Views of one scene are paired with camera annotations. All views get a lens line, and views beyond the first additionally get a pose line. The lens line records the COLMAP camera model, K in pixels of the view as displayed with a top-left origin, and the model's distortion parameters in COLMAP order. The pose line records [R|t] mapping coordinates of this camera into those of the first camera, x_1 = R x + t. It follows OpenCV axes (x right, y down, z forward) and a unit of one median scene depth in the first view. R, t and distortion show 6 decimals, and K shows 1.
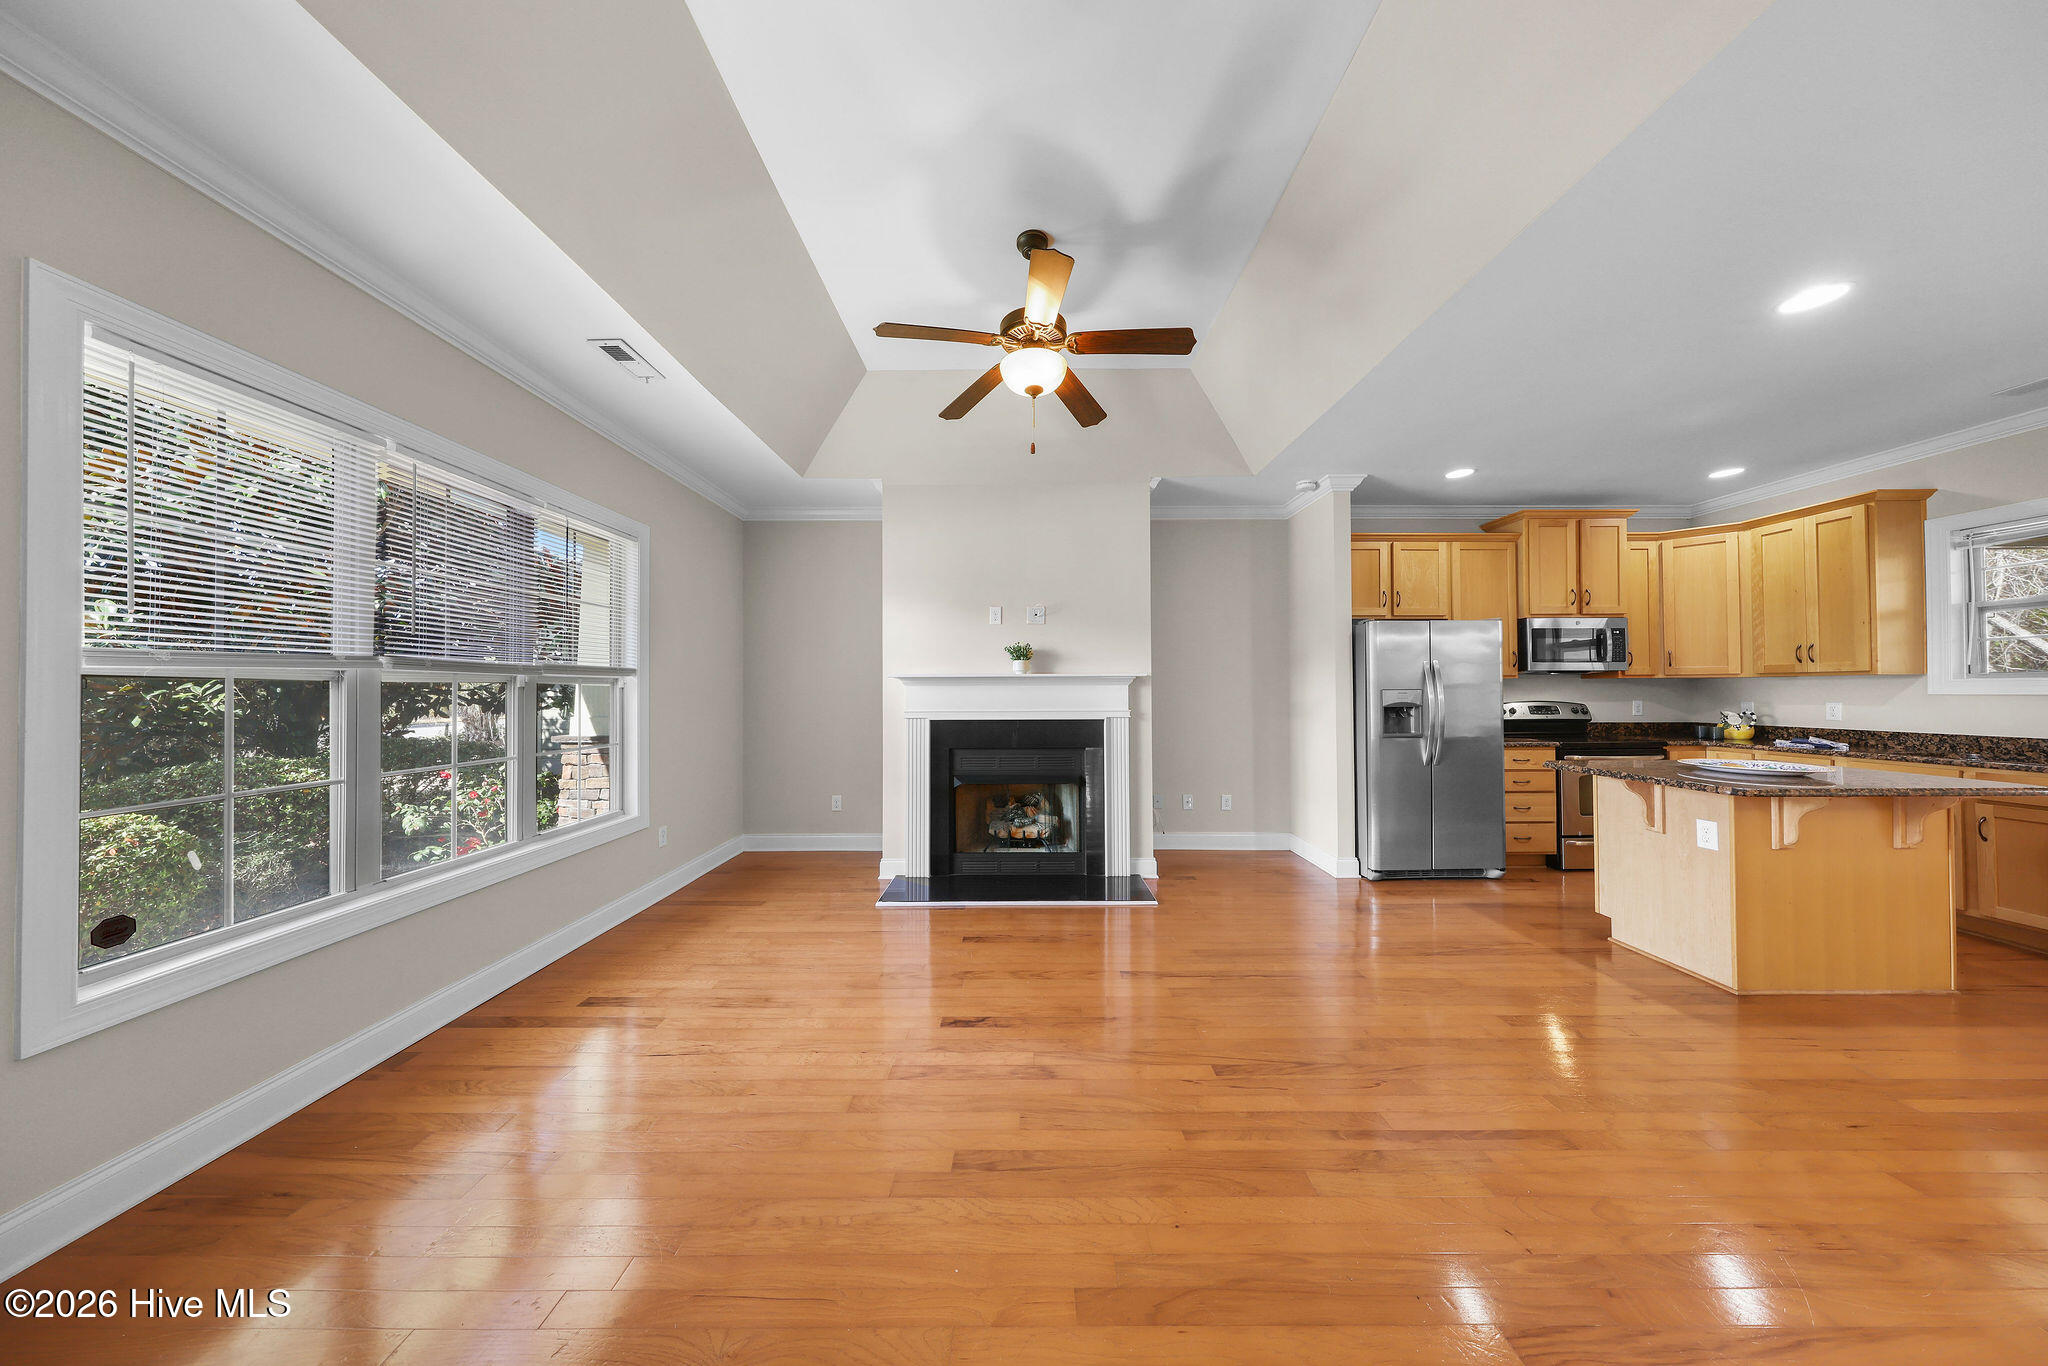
lens RADIAL K [[587.1, 0, 1024.0], [0, 587.1, 683.0], [0, 0, 1]] dist [-0.004175, -0.000105]
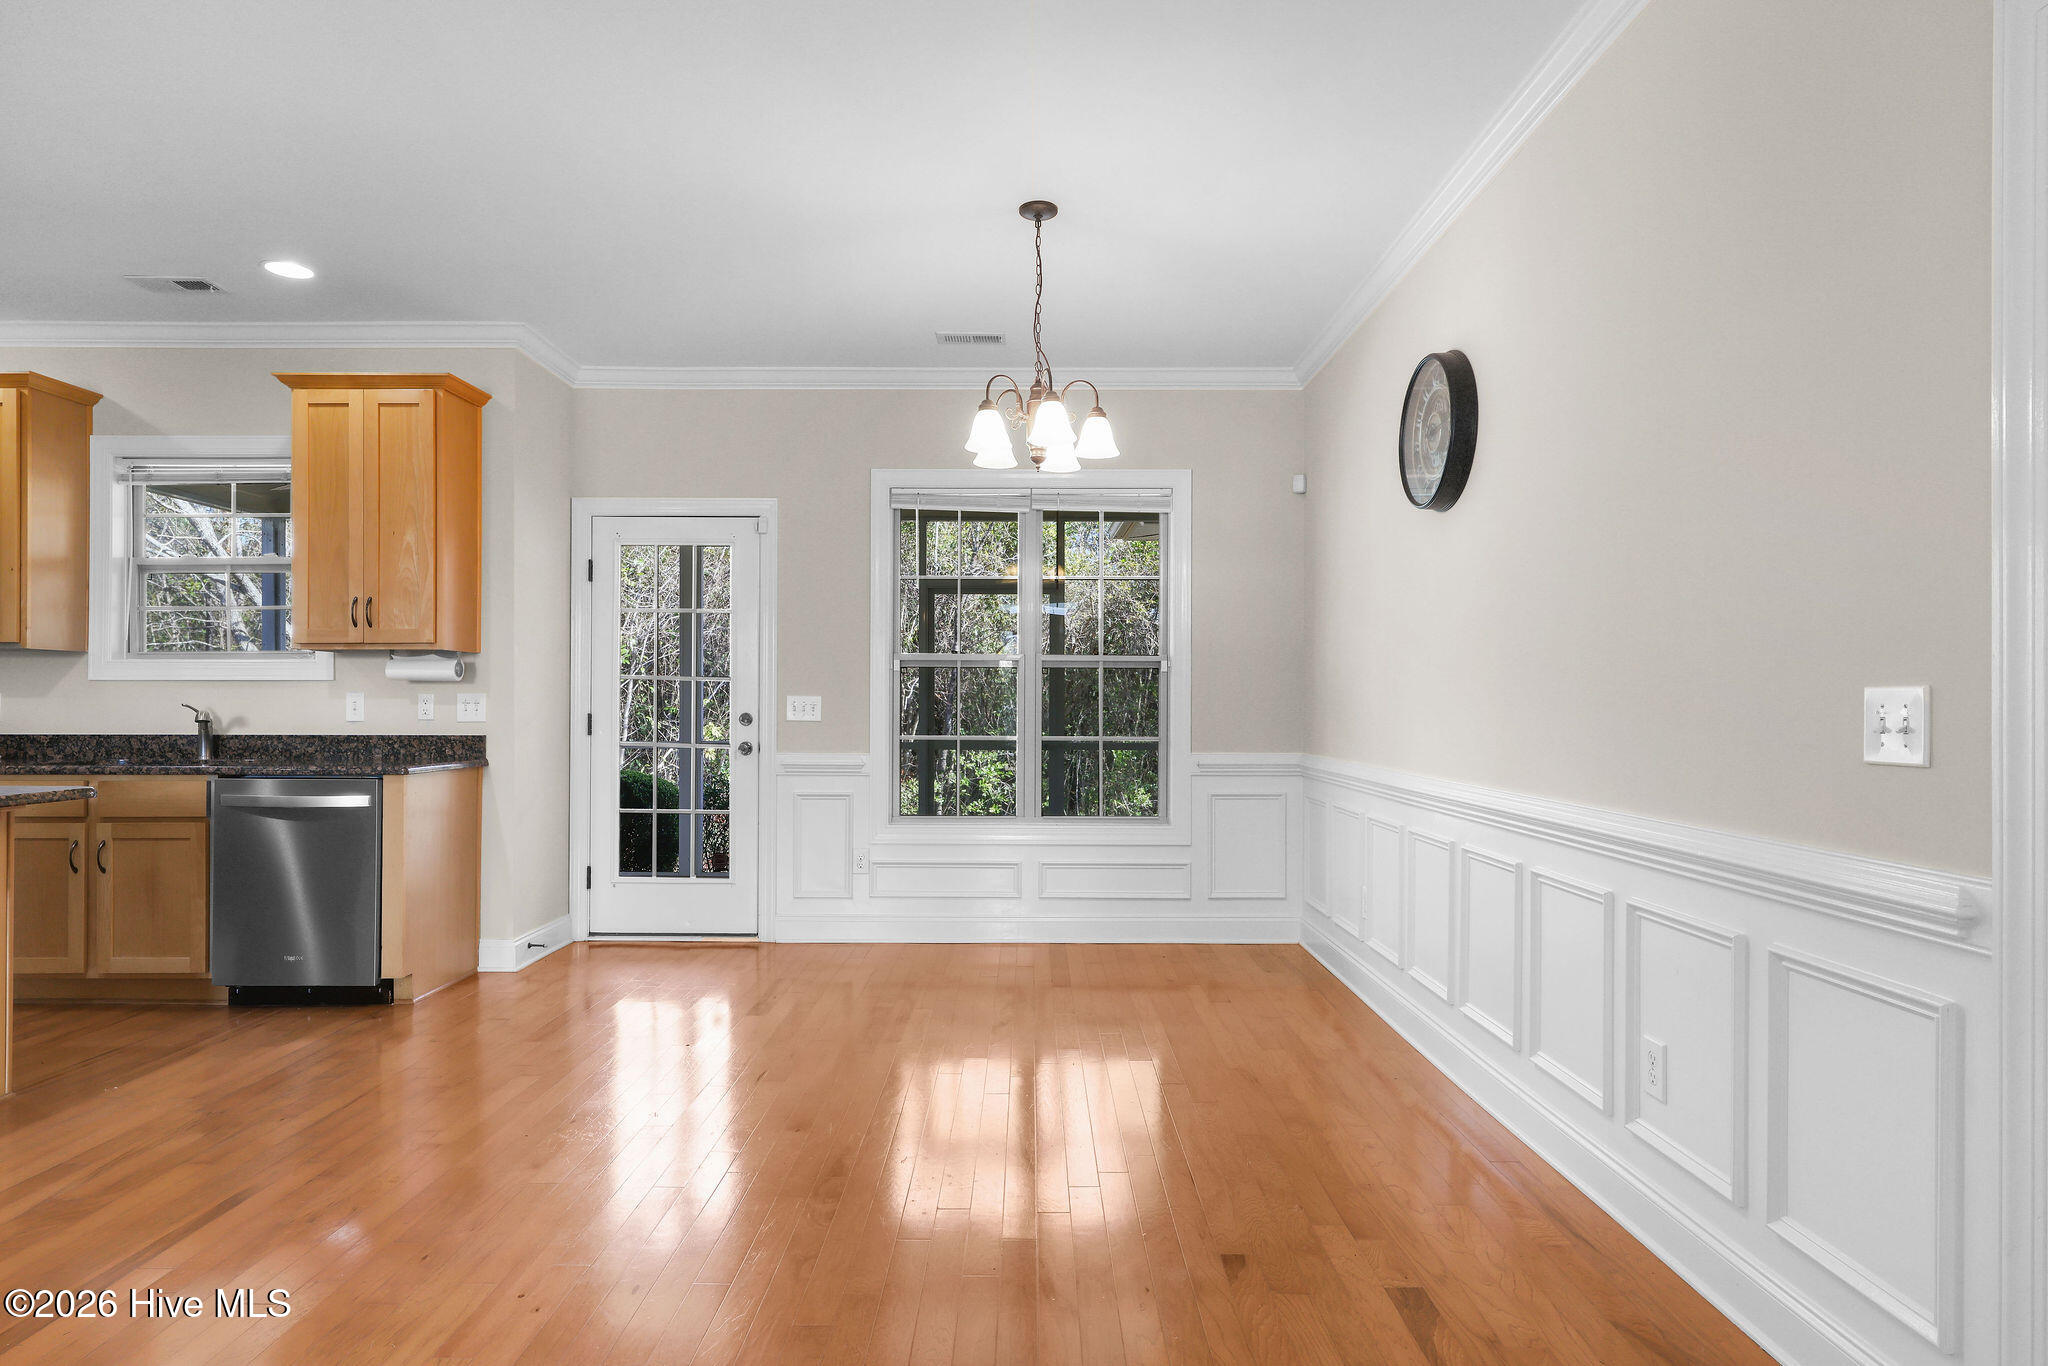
lens RADIAL K [[1136.8, 0, 1023.6], [0, 1136.8, 704.0], [0, 0, 1]] dist [0.004320, 0.000156]
pose [[0.001512, 0.002518, 0.999996, 0.144379], [-0.013967, 0.999899, -0.002496, 0.031927], [-0.999901, -0.013963, 0.001547, -0.128387]]
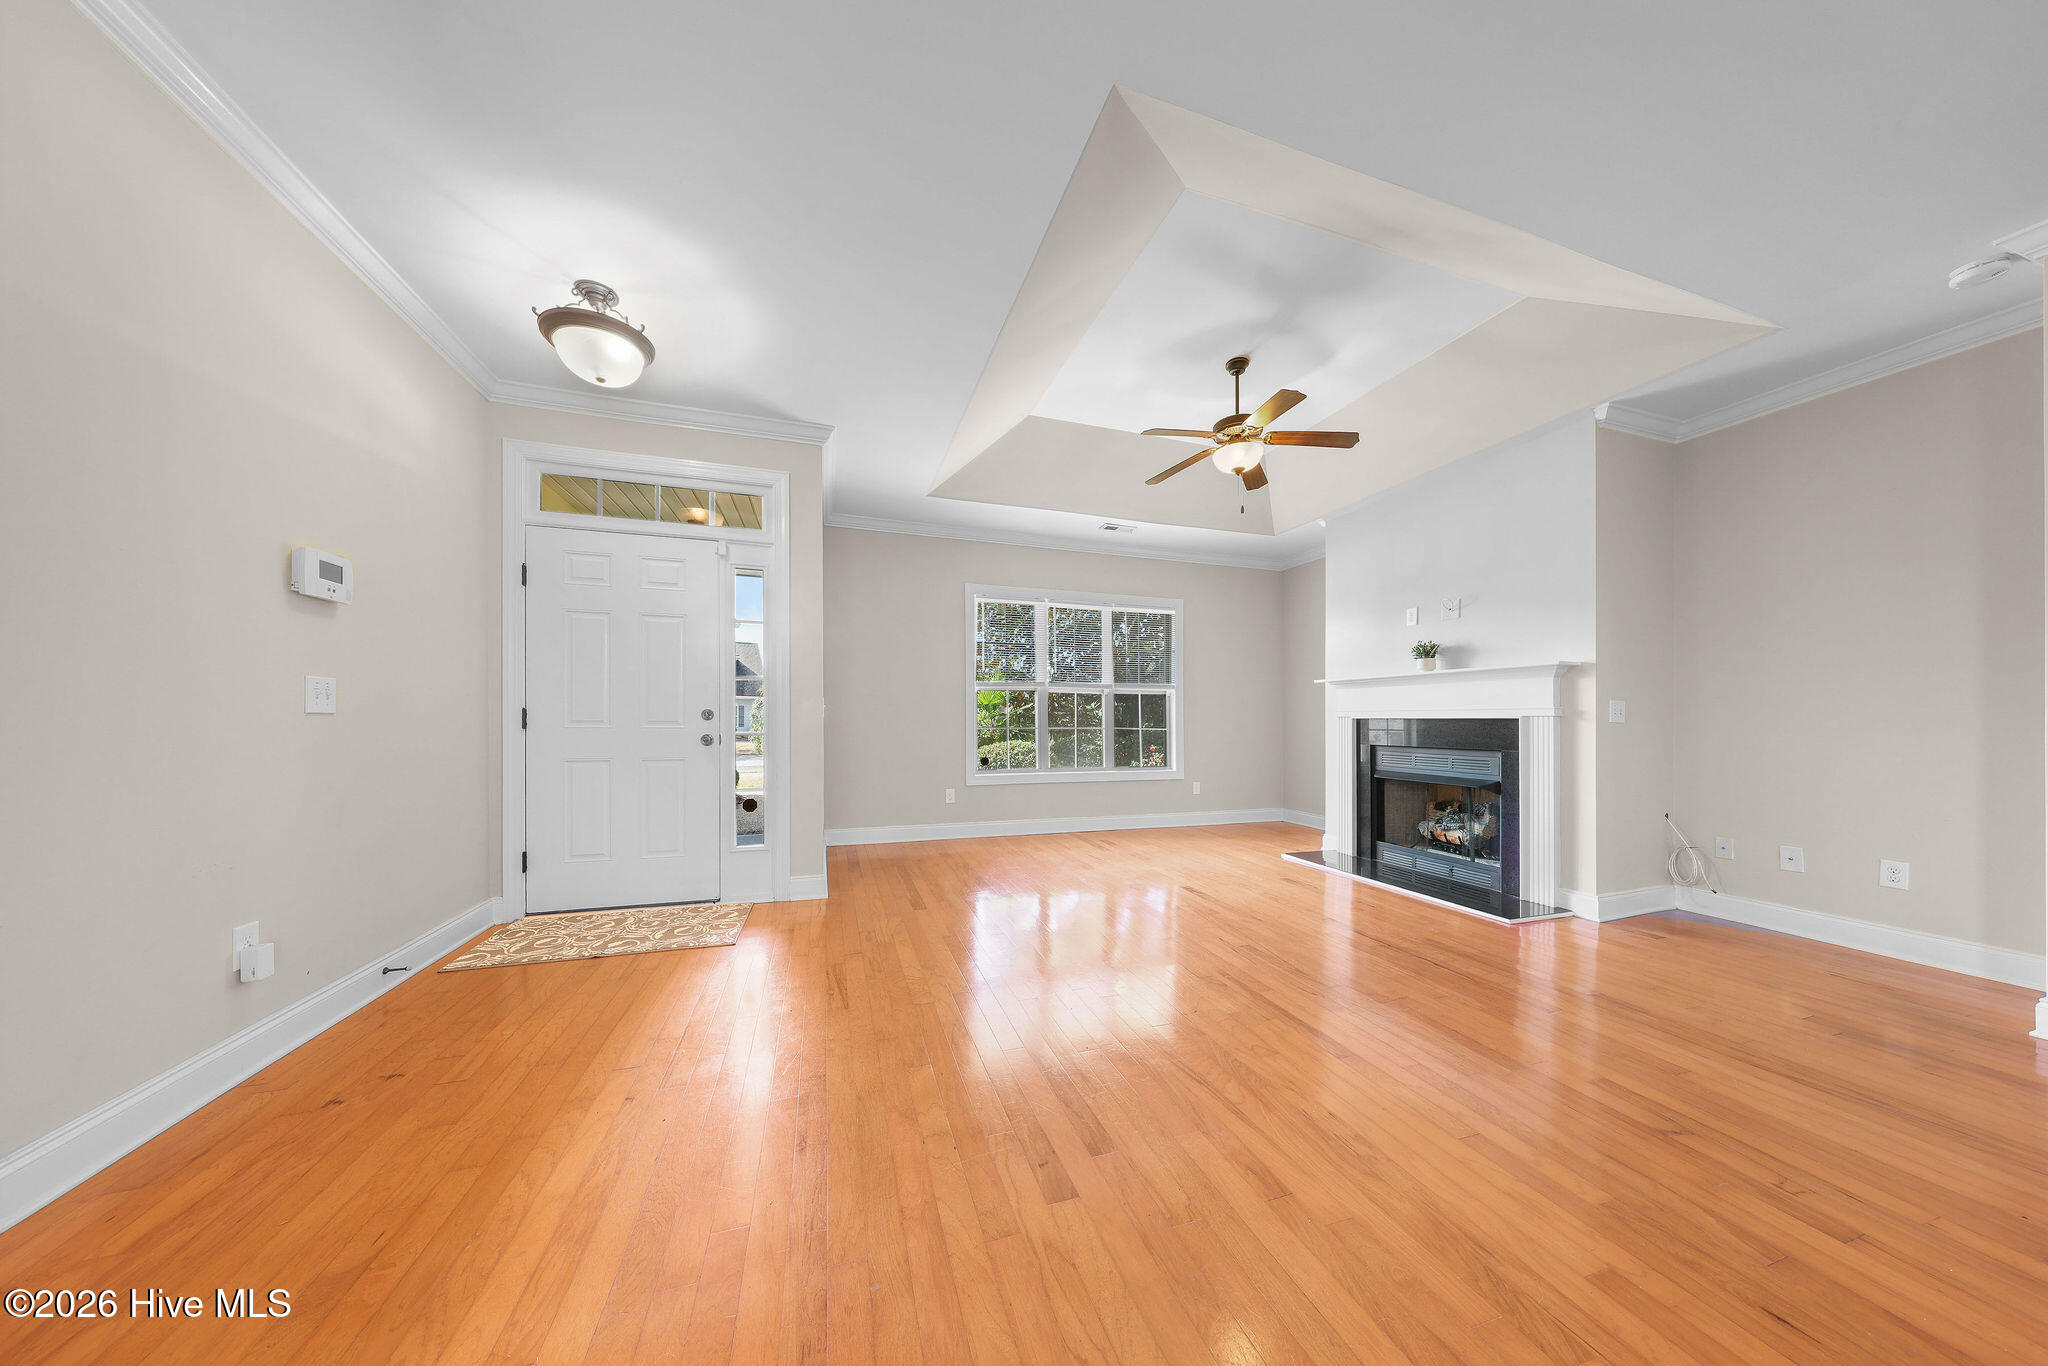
lens RADIAL K [[607.9, 0, 1026.2], [0, 607.9, 724.7], [0, 0, 1]] dist [-0.000104, -0.000024]
pose [[0.315557, 0.008749, -0.948866, 0.750622], [0.004864, 0.999929, 0.010837, 0.058757], [0.948894, -0.008035, 0.315493, 0.027931]]
